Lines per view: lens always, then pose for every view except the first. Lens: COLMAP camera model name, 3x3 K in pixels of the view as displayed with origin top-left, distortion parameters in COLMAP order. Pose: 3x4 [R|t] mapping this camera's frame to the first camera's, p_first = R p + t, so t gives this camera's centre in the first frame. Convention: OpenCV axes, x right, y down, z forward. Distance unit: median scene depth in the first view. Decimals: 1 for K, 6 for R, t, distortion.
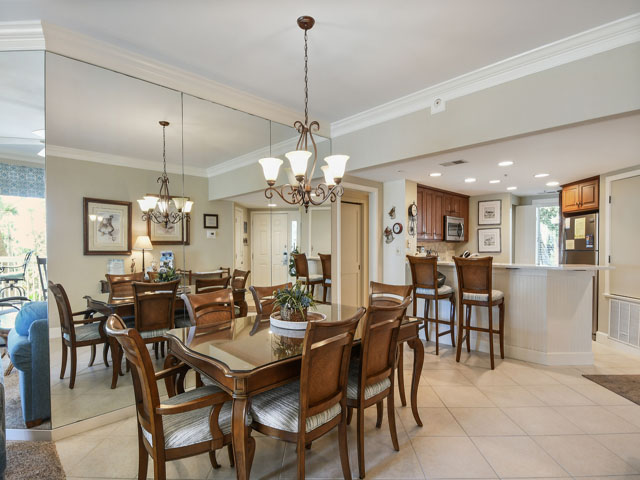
lens RADIAL K [[332.3, 0, 319.5], [0, 332.3, 252.1], [0, 0, 1]] dist [0.002562, -0.014203]
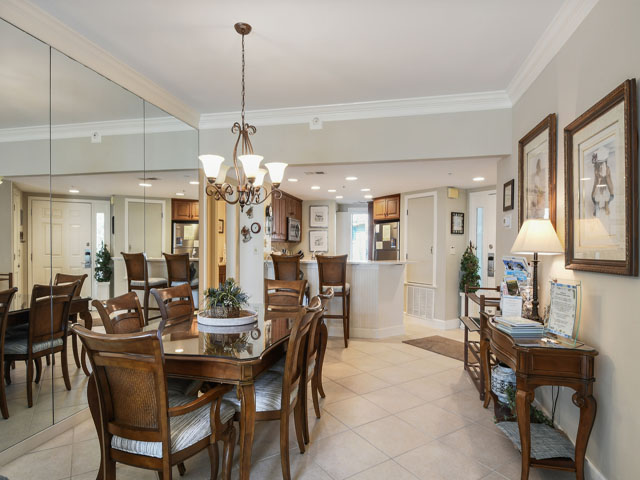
lens RADIAL K [[361.5, 0, 319.6], [0, 361.5, 254.9], [0, 0, 1]] dist [-0.005094, -0.006833]
pose [[0.833022, -0.004884, 0.553218, -0.213685], [0.000421, 0.999966, 0.008195, 0.002348], [-0.553239, -0.006594, 0.832996, -0.033161]]
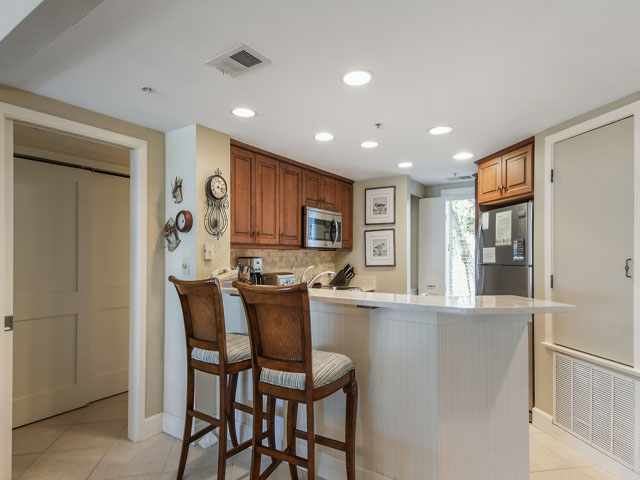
lens RADIAL K [[359.1, 0, 317.3], [0, 359.1, 254.3], [0, 0, 1]] dist [0.028707, -0.000599]
pose [[0.982188, 0.006716, 0.187779, 0.327472], [-0.002892, 0.999783, -0.020630, -0.009877], [-0.187877, 0.019719, 0.981995, 0.413512]]
